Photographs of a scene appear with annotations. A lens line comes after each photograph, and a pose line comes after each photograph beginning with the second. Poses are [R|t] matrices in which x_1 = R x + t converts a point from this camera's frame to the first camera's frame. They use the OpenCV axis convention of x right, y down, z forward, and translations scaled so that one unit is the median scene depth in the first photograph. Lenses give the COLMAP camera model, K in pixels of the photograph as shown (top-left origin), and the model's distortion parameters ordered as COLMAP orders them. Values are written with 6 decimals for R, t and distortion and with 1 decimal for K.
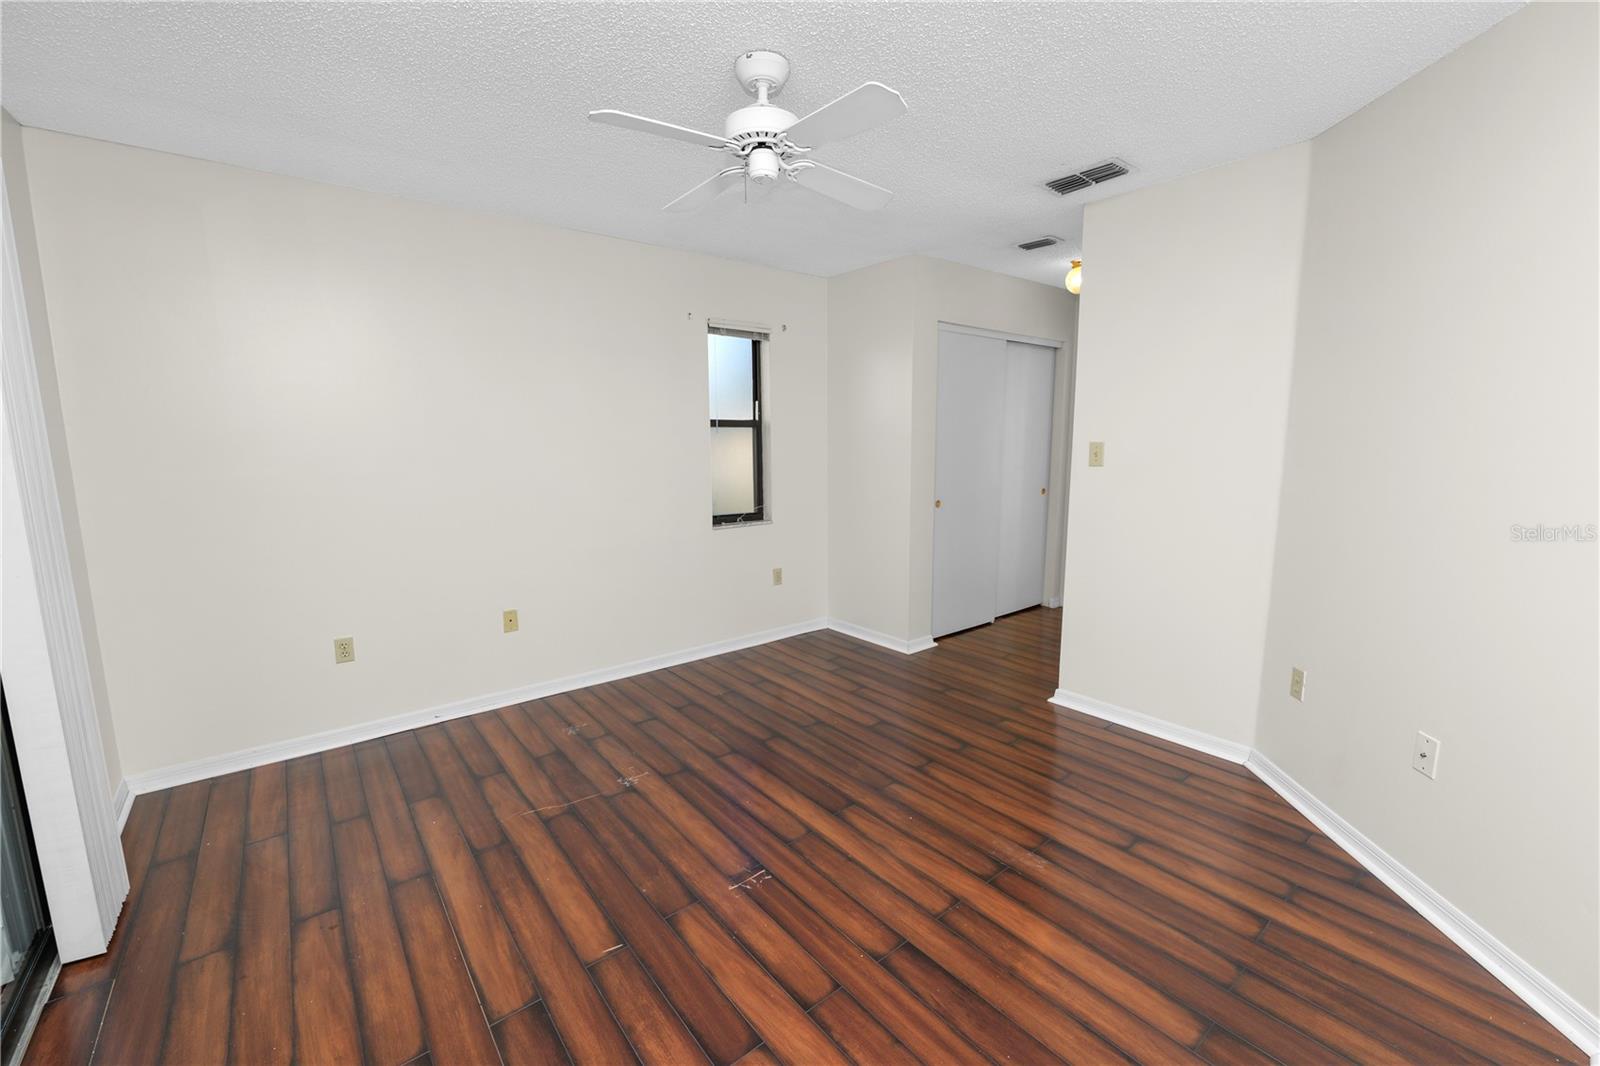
lens RADIAL K [[648.9, 0, 796.2], [0, 648.9, 533.2], [0, 0, 1]] dist [-0.011618, 0.000073]
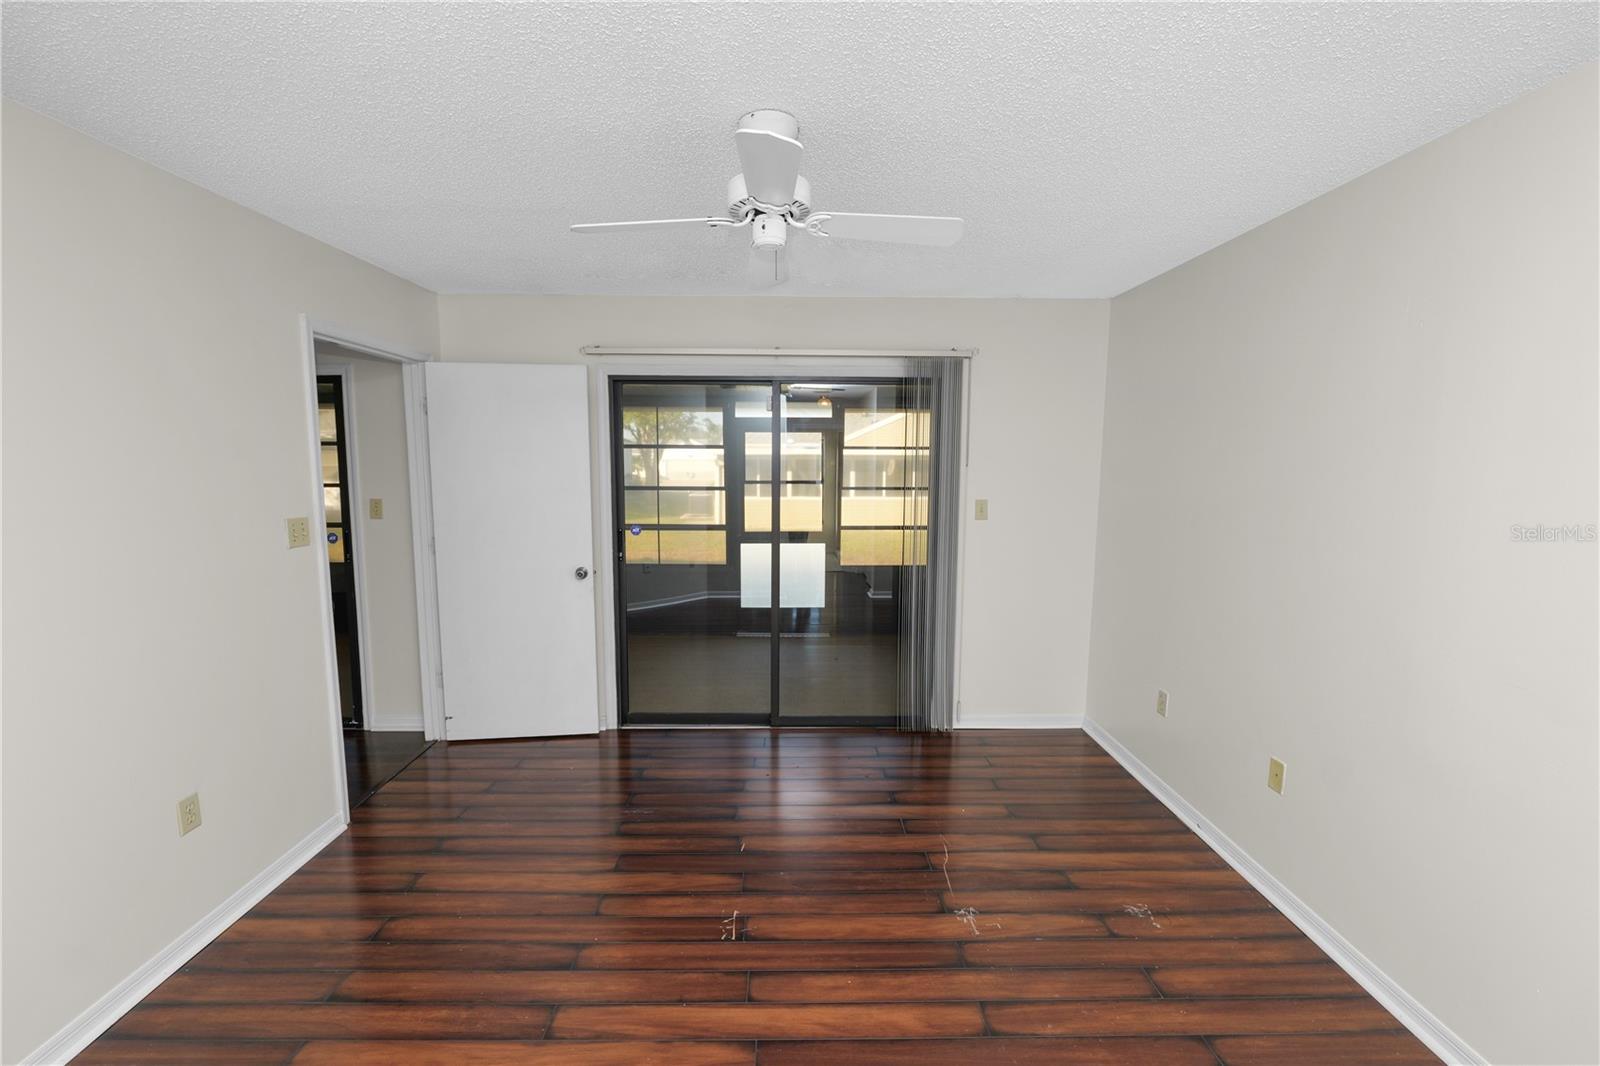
lens RADIAL K [[648.9, 0, 796.2], [0, 648.9, 533.2], [0, 0, 1]] dist [-0.011618, 0.000073]
pose [[-0.611559, 0.092066, -0.785824, 0.637860], [-0.113814, 0.972640, 0.202527, -0.322240], [0.782970, 0.213295, -0.584348, 1.550010]]
